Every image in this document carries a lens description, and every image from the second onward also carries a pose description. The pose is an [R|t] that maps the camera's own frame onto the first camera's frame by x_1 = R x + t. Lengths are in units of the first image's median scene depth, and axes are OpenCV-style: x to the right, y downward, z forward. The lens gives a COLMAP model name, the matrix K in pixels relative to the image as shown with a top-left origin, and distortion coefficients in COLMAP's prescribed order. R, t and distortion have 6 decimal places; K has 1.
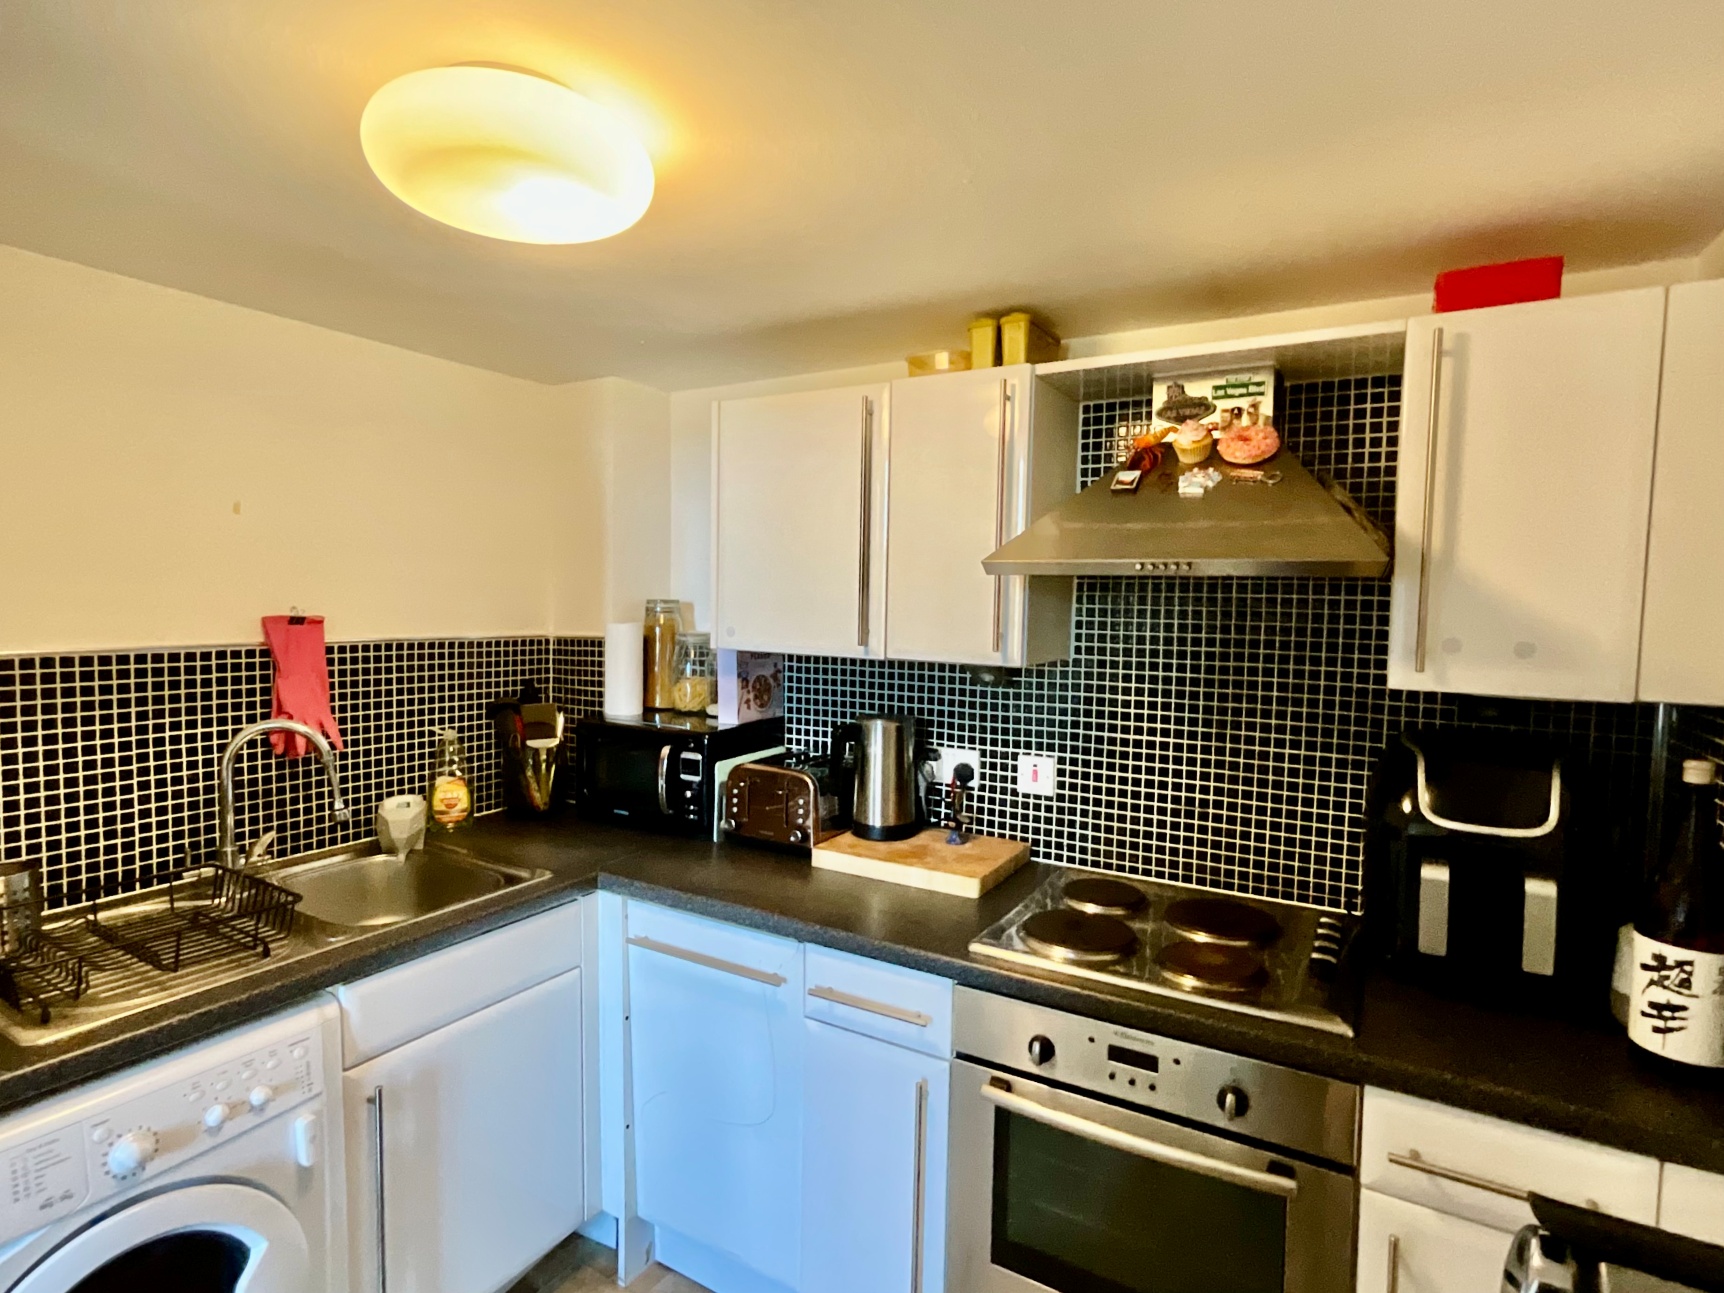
lens RADIAL K [[895.5, 0, 862.0], [0, 895.5, 646.5], [0, 0, 1]] dist [0.000991, -0.000104]
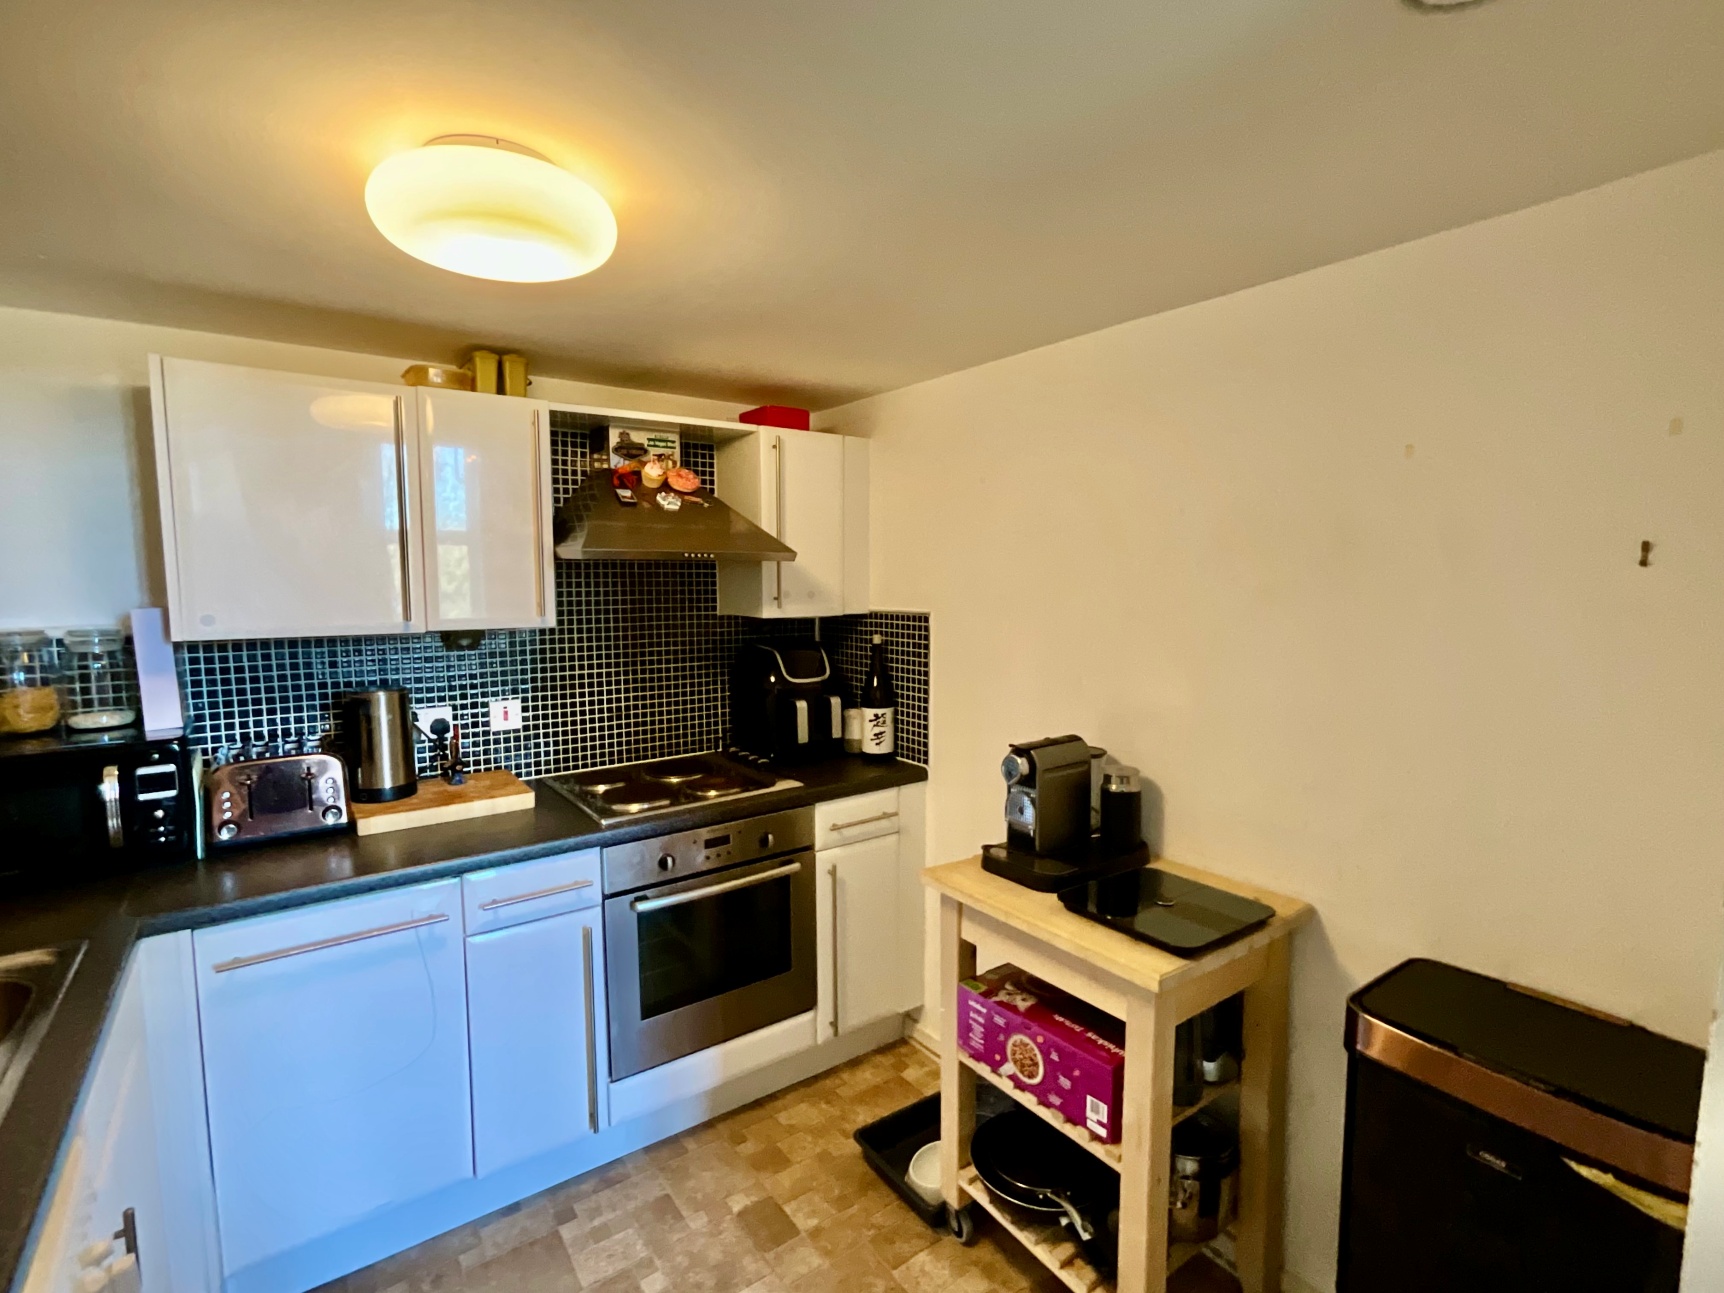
lens RADIAL K [[815.9, 0, 864.0], [0, 815.9, 646.3], [0, 0, 1]] dist [-0.003416, 0.005173]
pose [[0.396487, -0.102072, 0.912348, -0.713642], [0.063079, 0.994480, 0.083848, -0.020205], [-0.915871, 0.024305, 0.400737, 0.075094]]
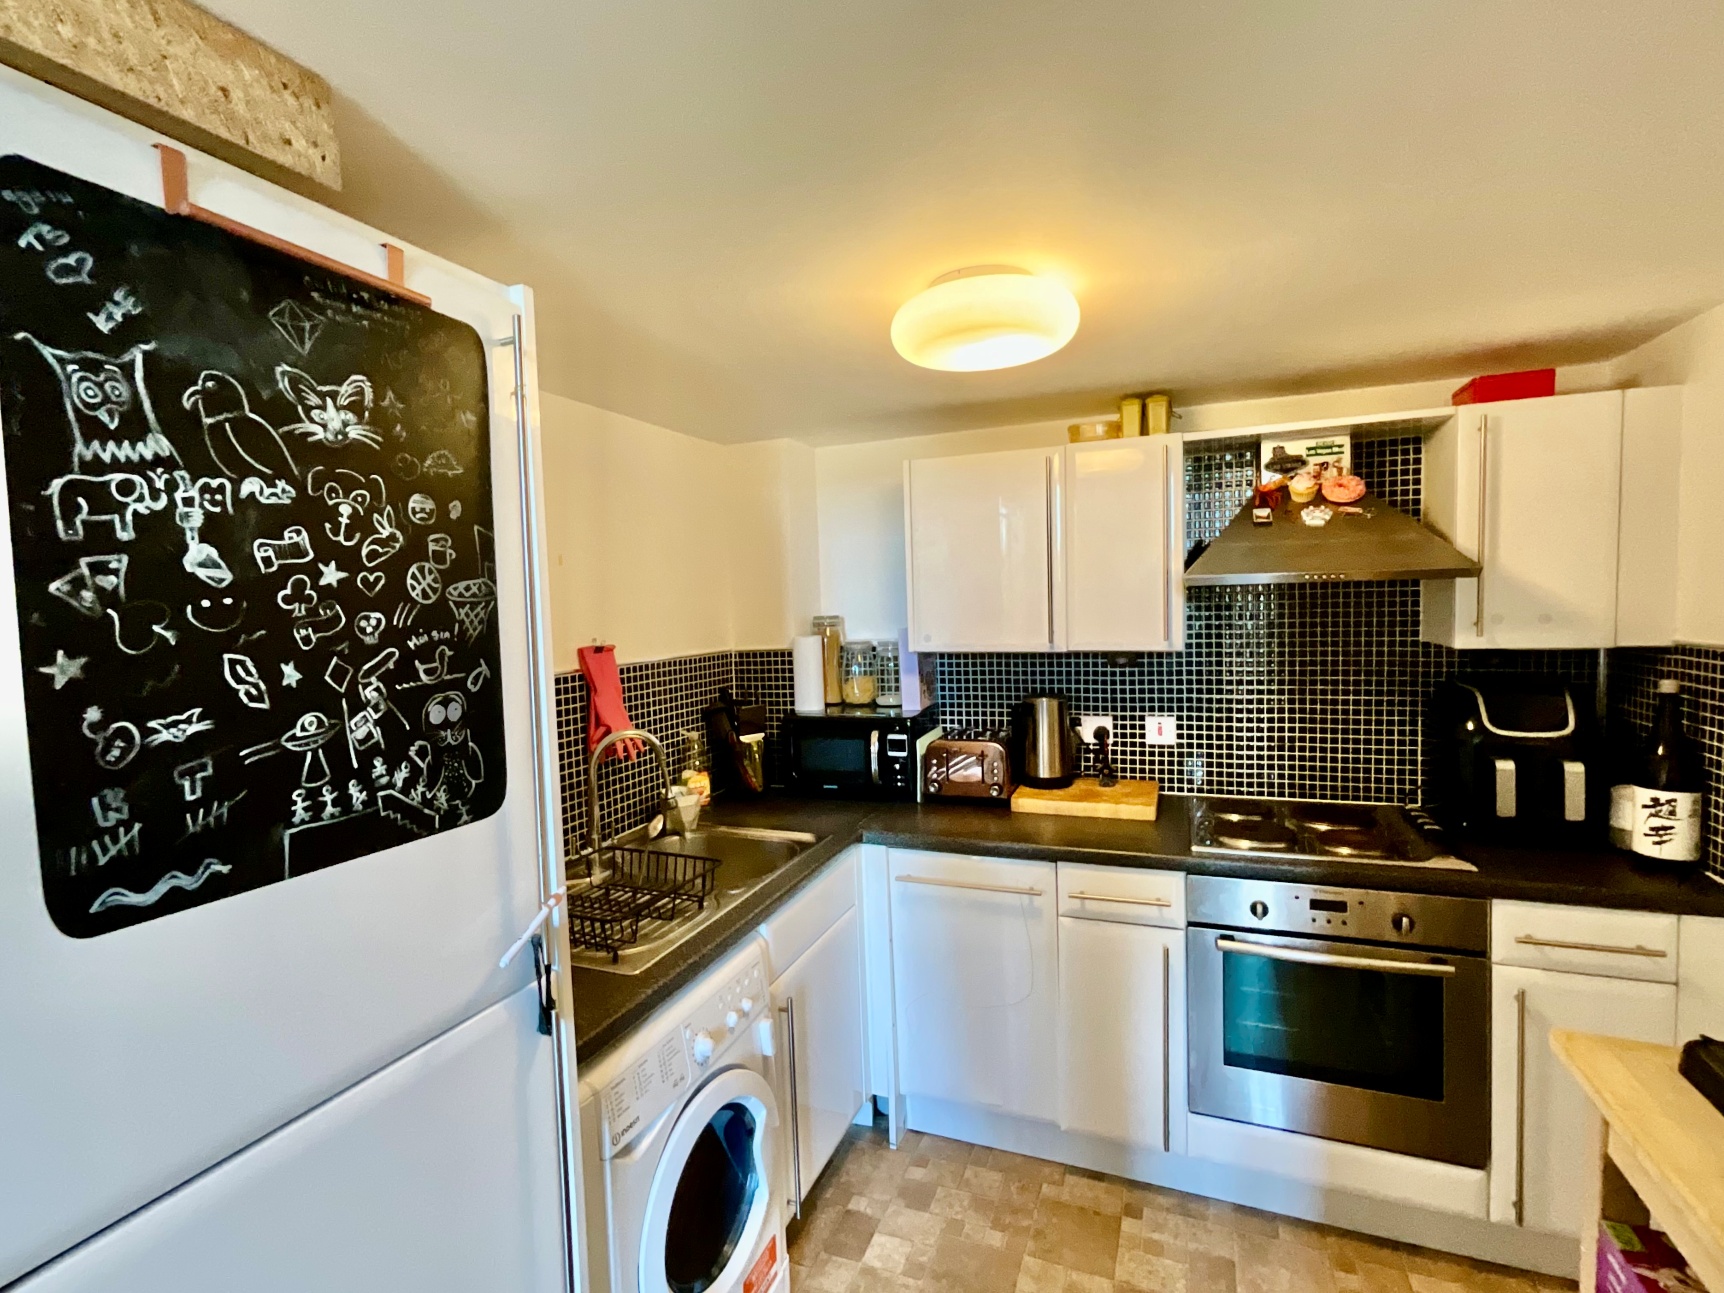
lens RADIAL K [[815.9, 0, 864.0], [0, 815.9, 646.3], [0, 0, 1]] dist [-0.003416, 0.005173]
pose [[0.986300, -0.060448, 0.153487, -0.471419], [0.060038, 0.998169, 0.007310, -0.021072], [-0.153648, 0.002005, 0.988124, -0.165012]]
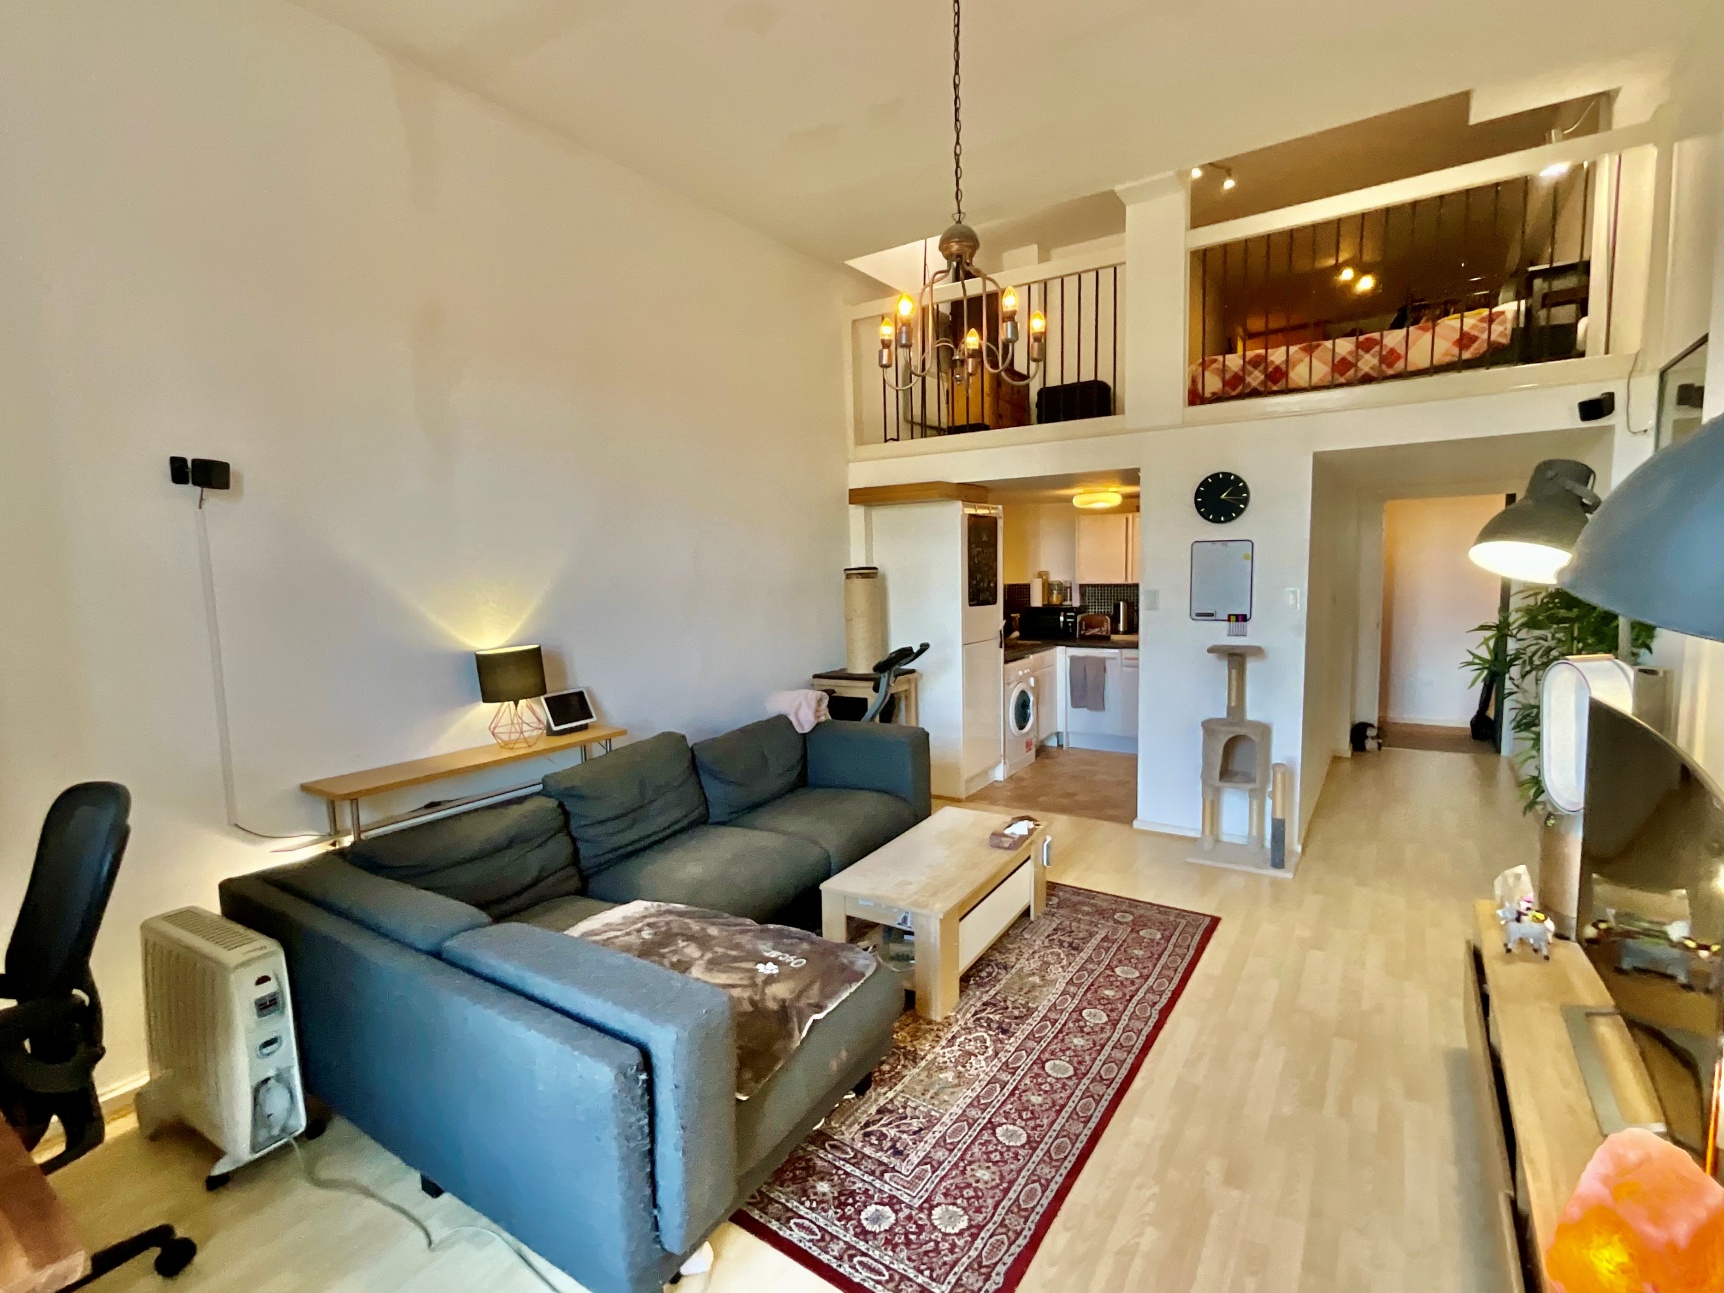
lens RADIAL K [[895.5, 0, 862.0], [0, 895.5, 646.5], [0, 0, 1]] dist [0.000991, -0.000104]
pose [[0.998497, -0.041691, -0.035567, -1.027008], [0.043069, 0.998315, 0.038884, 0.084990], [0.033886, -0.040357, 0.998611, -2.949704]]
